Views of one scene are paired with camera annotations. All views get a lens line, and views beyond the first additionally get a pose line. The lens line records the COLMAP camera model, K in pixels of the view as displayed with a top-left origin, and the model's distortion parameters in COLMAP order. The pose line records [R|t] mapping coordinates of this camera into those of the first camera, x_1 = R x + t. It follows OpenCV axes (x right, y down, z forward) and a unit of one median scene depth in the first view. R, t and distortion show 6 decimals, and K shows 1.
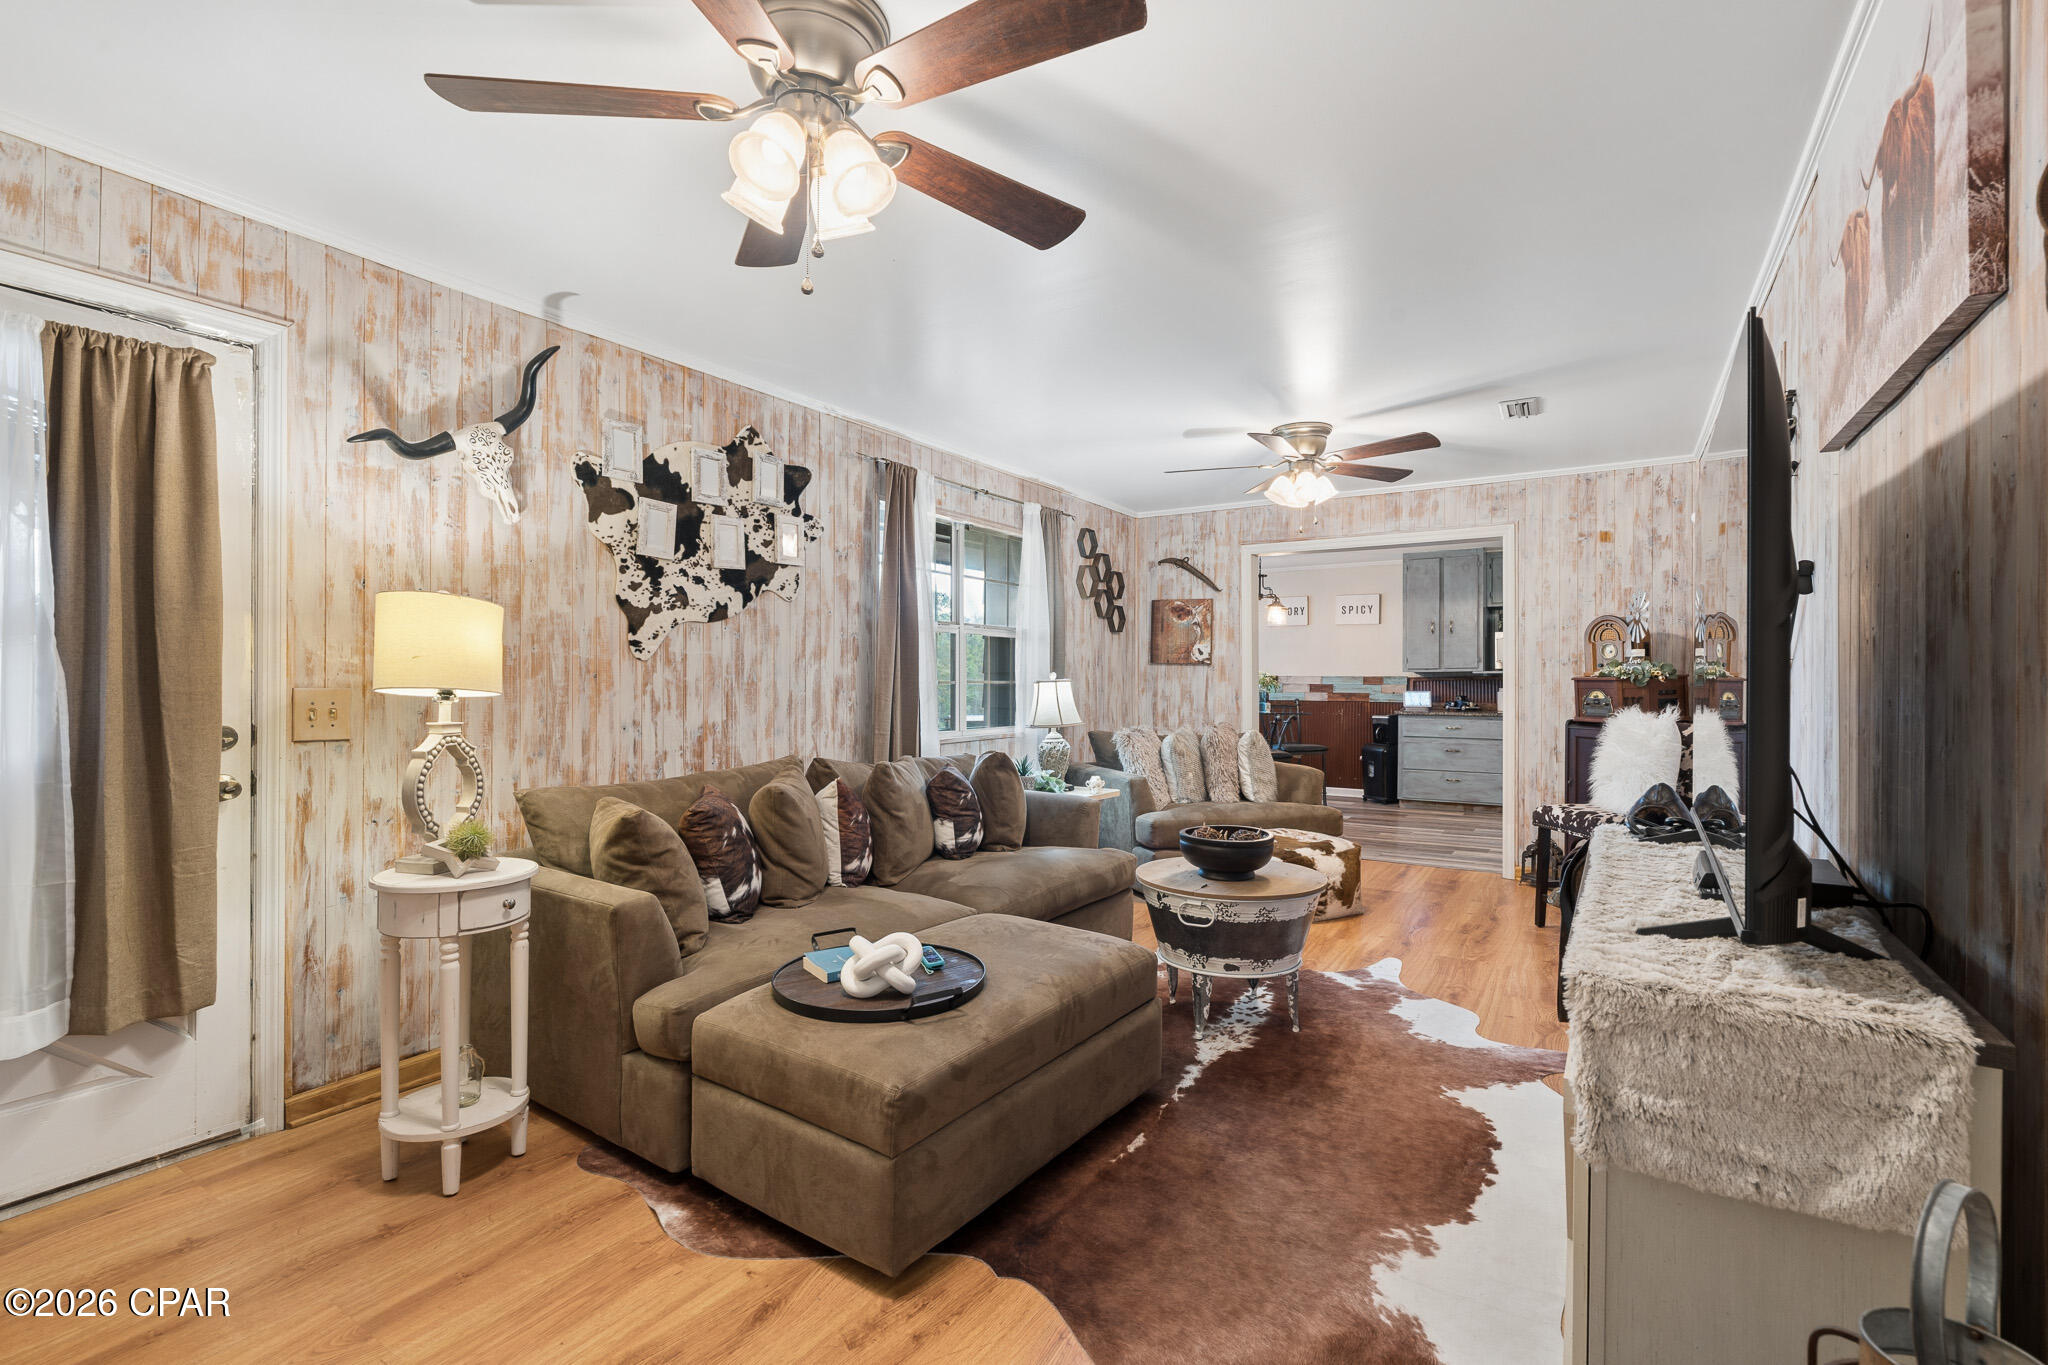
lens RADIAL K [[929.2, 0, 1018.6], [0, 929.2, 684.3], [0, 0, 1]] dist [-0.003923, 0.001612]
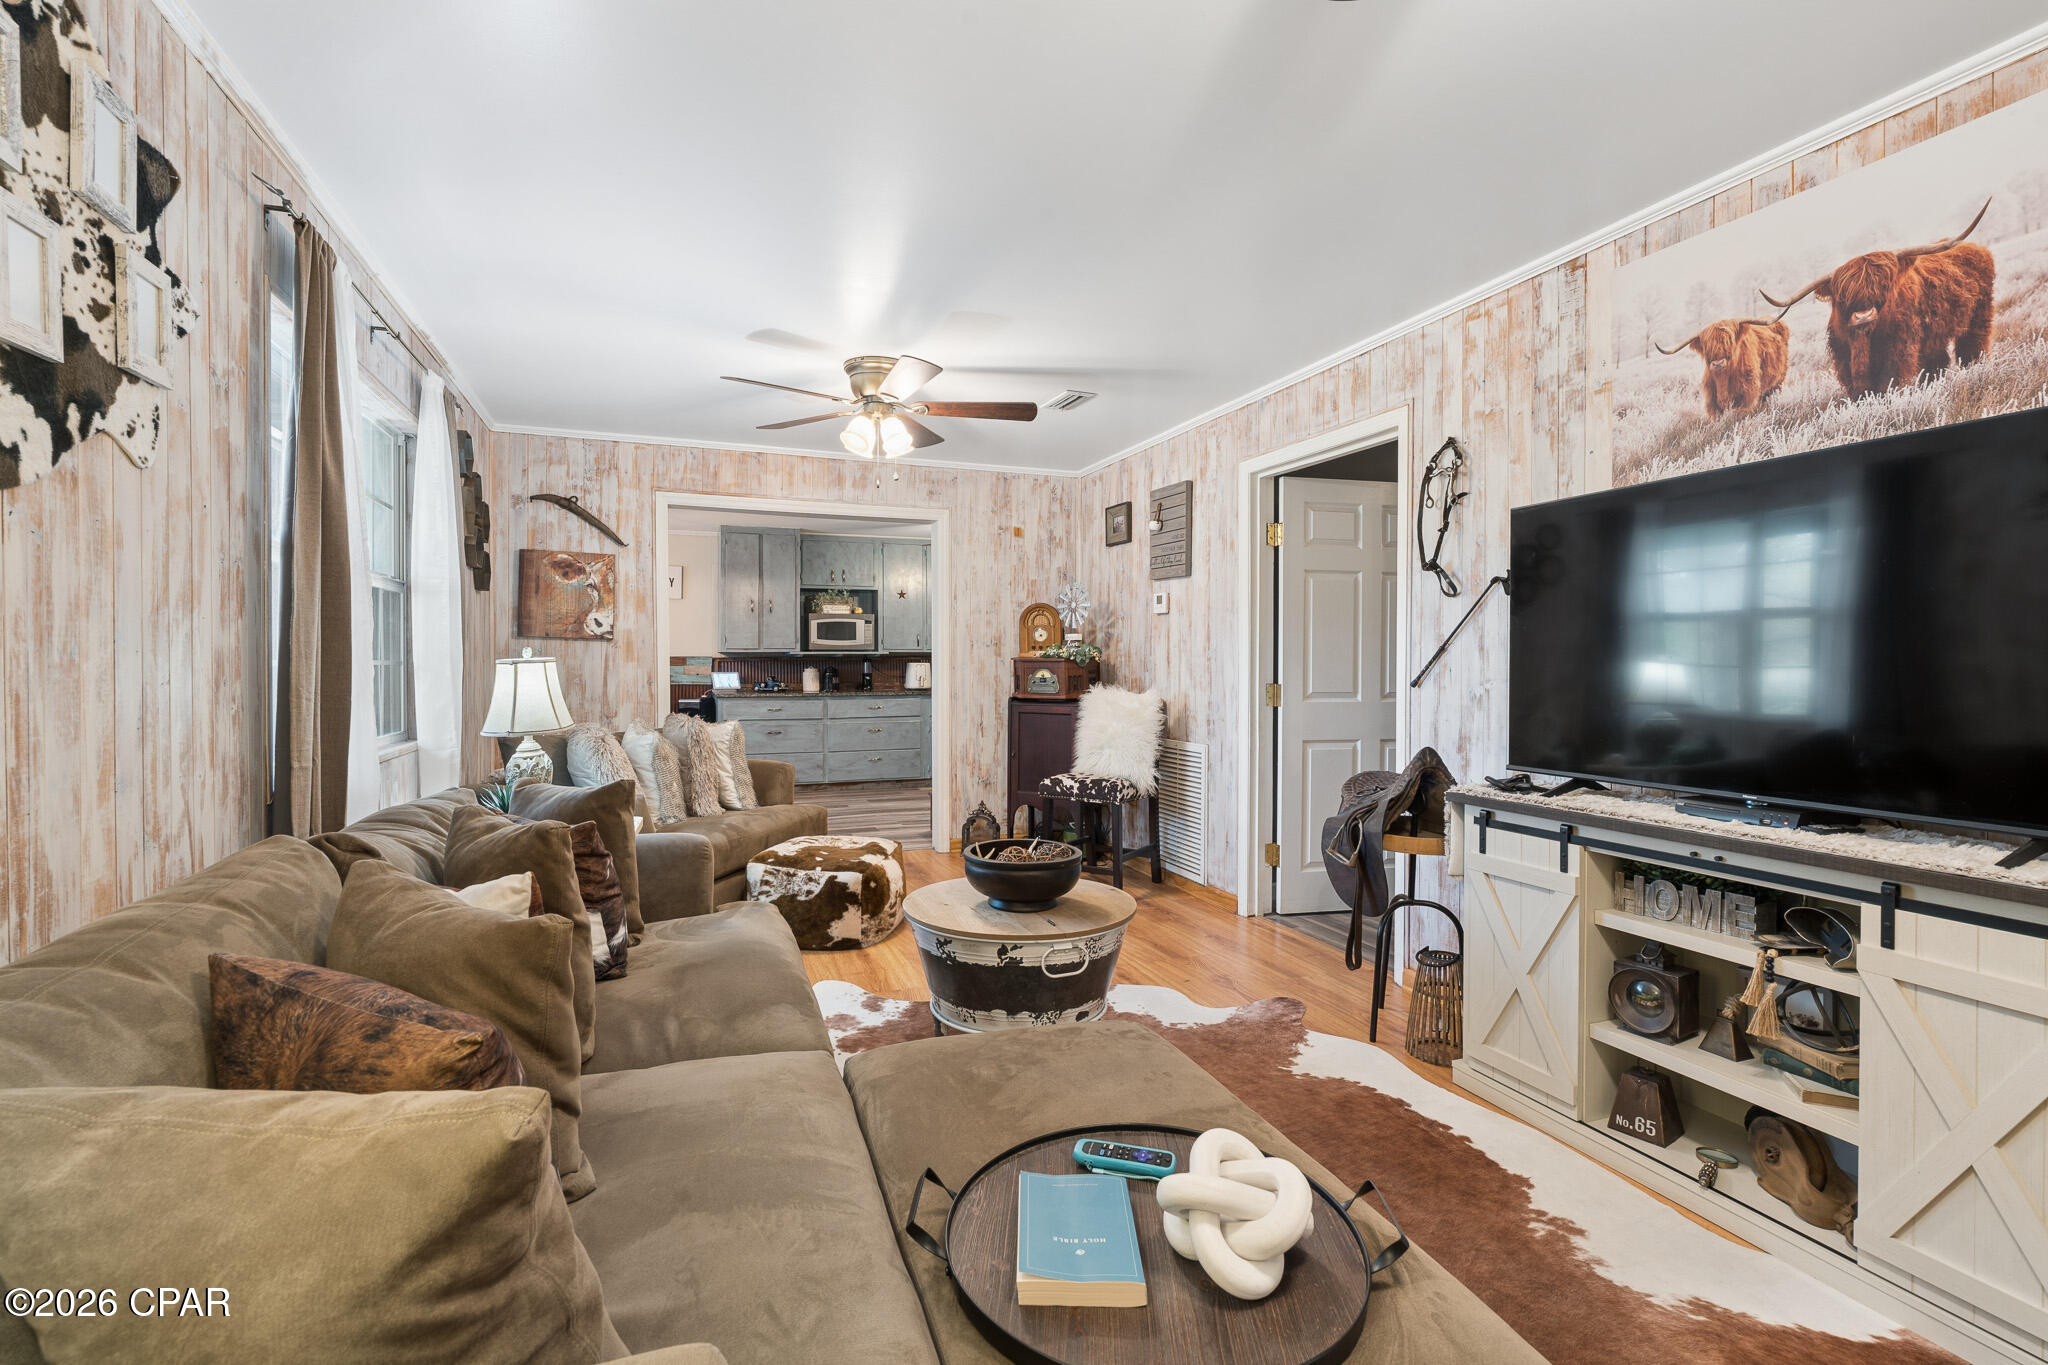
lens RADIAL K [[929.2, 0, 1025.2], [0, 929.2, 673.2], [0, 0, 1]] dist [-0.003923, 0.001612]
pose [[0.589443, -0.009444, 0.807755, -0.270168], [0.002582, 0.999949, 0.009806, -0.000392], [-0.807806, -0.003694, 0.589437, 0.338106]]
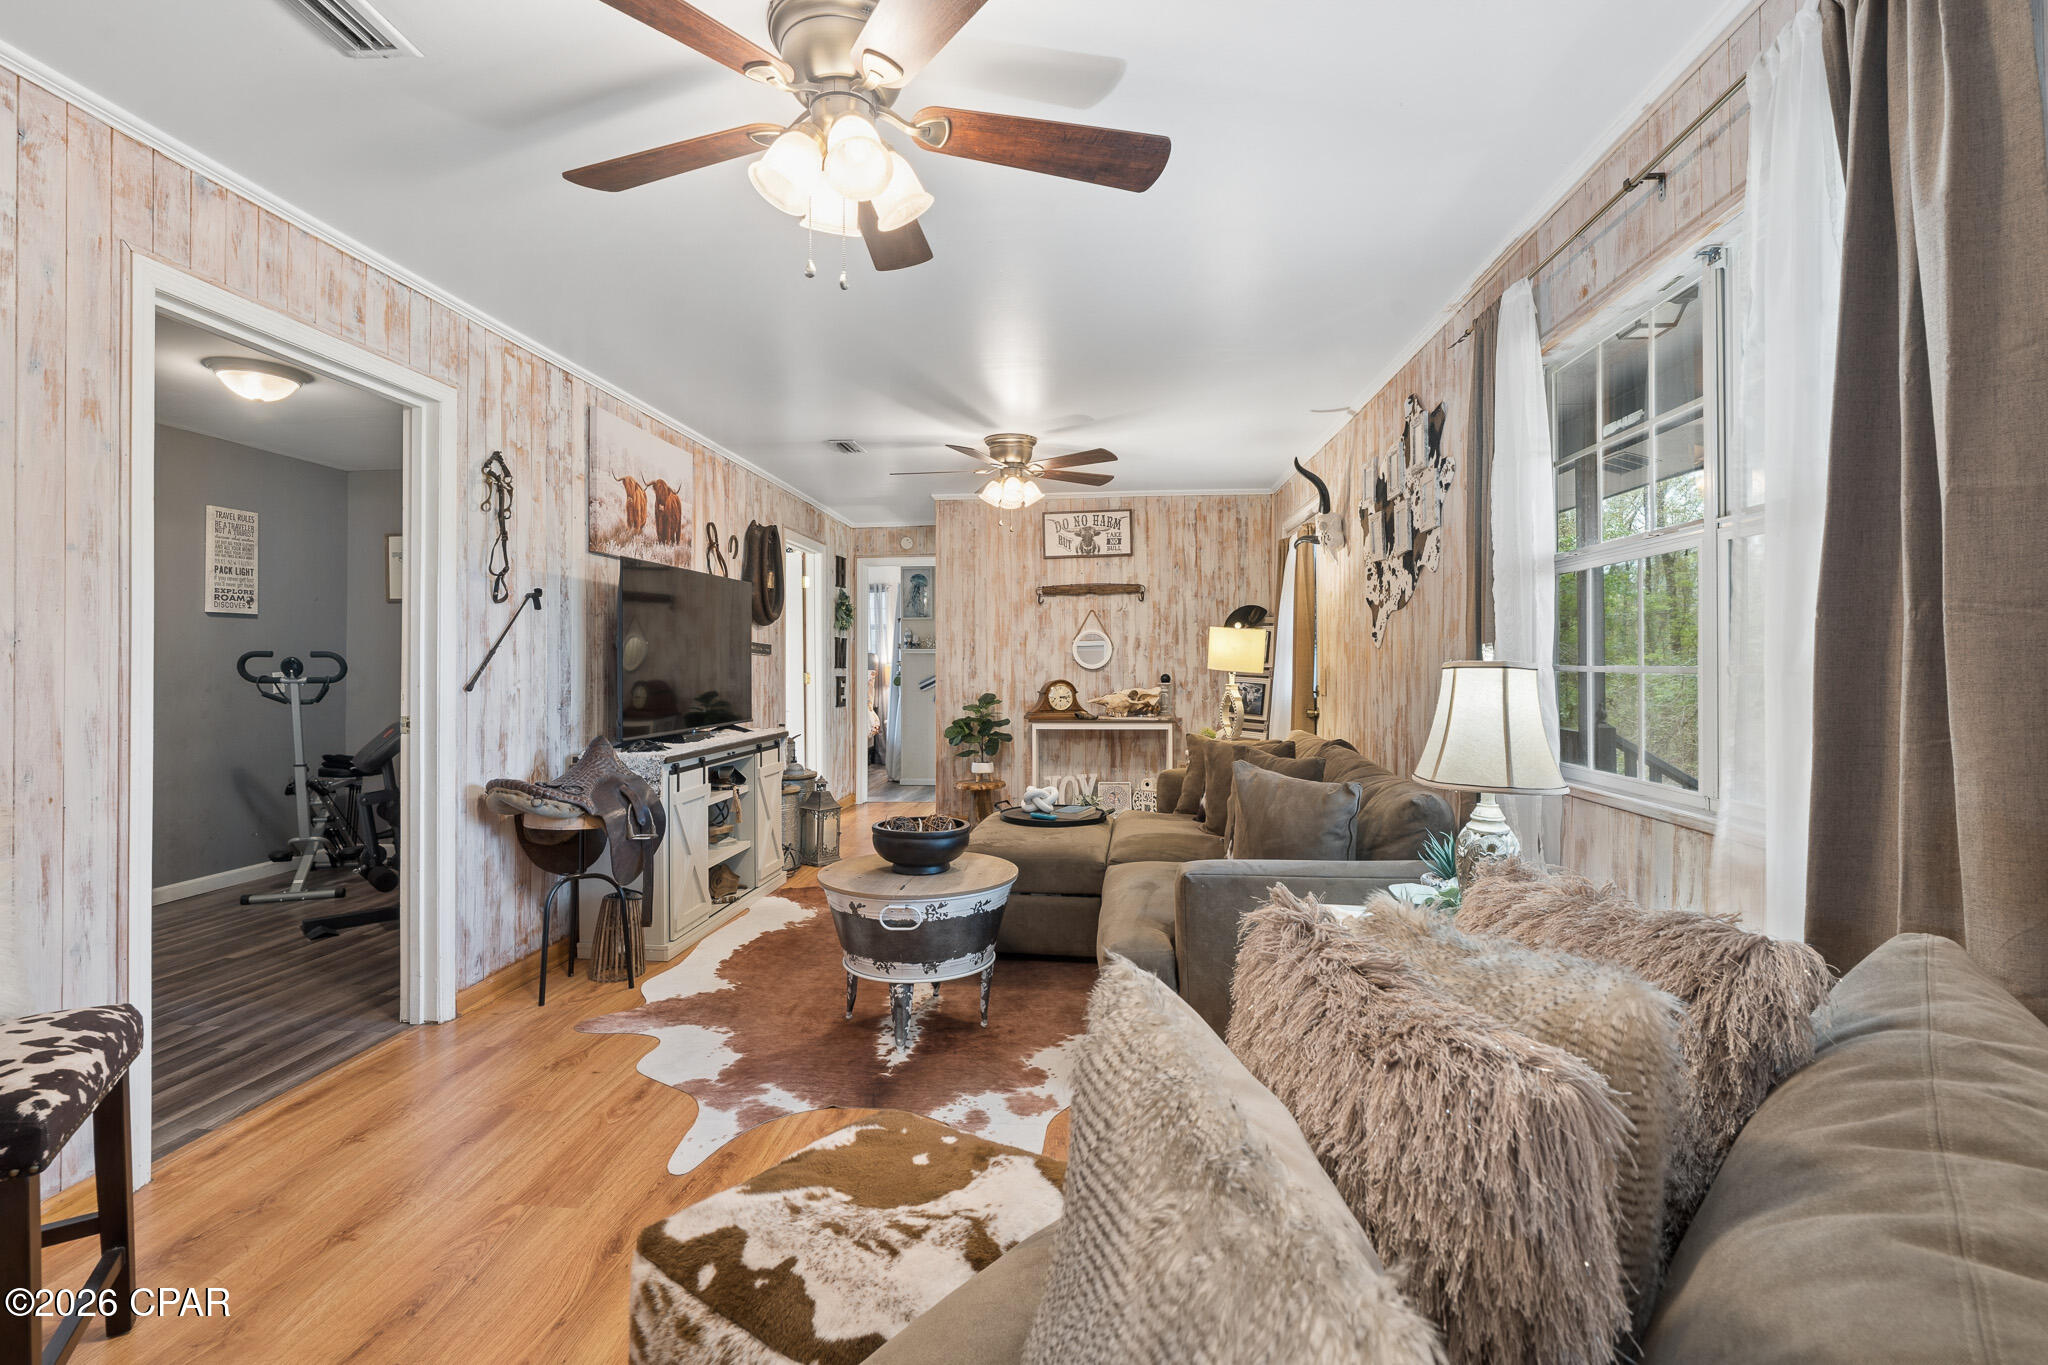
lens RADIAL K [[929.2, 0, 1016.4], [0, 929.2, 665.9], [0, 0, 1]] dist [-0.003923, 0.001612]
pose [[-0.888965, -0.000620, -0.457974, 0.367721], [-0.003427, 0.999980, 0.005297, -0.004962], [0.457962, 0.006278, -0.888950, 1.213759]]
